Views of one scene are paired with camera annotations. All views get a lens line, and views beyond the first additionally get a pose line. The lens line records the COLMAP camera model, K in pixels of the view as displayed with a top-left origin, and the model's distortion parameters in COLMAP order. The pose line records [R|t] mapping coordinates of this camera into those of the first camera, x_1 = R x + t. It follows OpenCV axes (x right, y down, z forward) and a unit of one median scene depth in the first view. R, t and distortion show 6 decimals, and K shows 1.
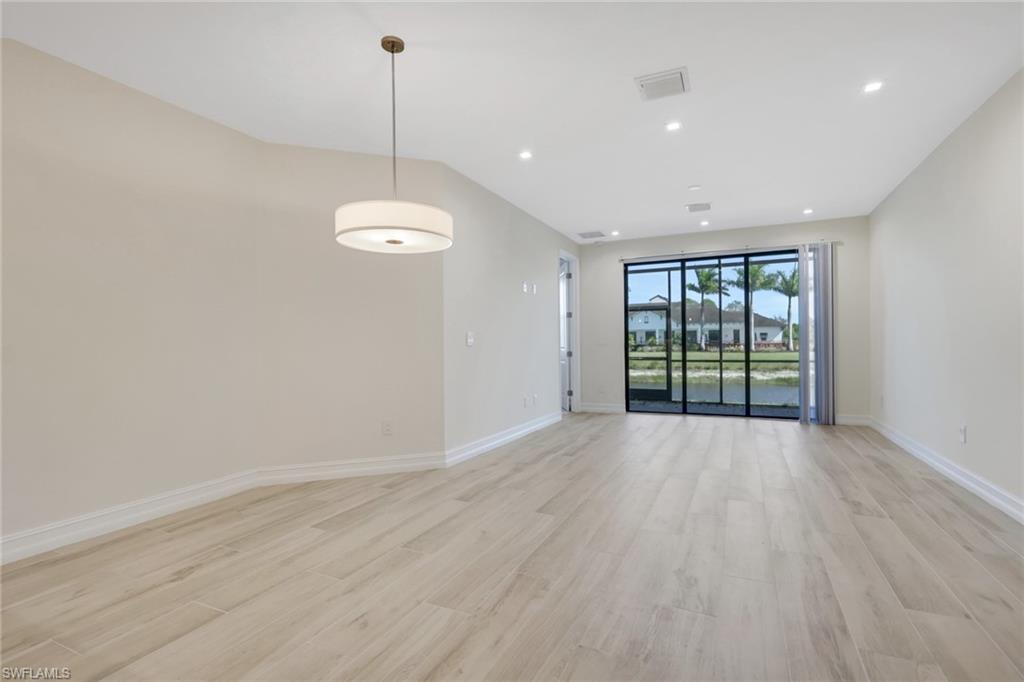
lens RADIAL K [[483.8, 0, 540.0], [0, 483.8, 349.6], [0, 0, 1]] dist [0.000389, -0.000297]
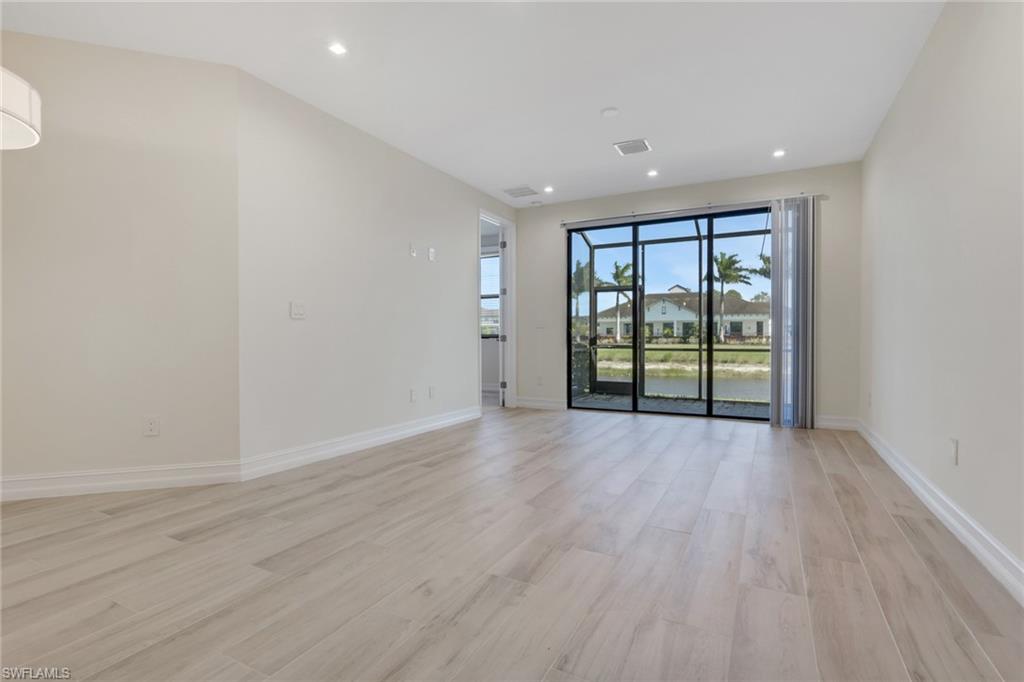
lens RADIAL K [[489.4, 0, 544.8], [0, 489.4, 350.9], [0, 0, 1]] dist [-0.002637, -0.000033]
pose [[0.999025, 0.009585, -0.043091, 0.175832], [-0.008800, 0.999793, 0.018360, 0.015341], [0.043258, -0.017963, 0.998902, 0.160896]]
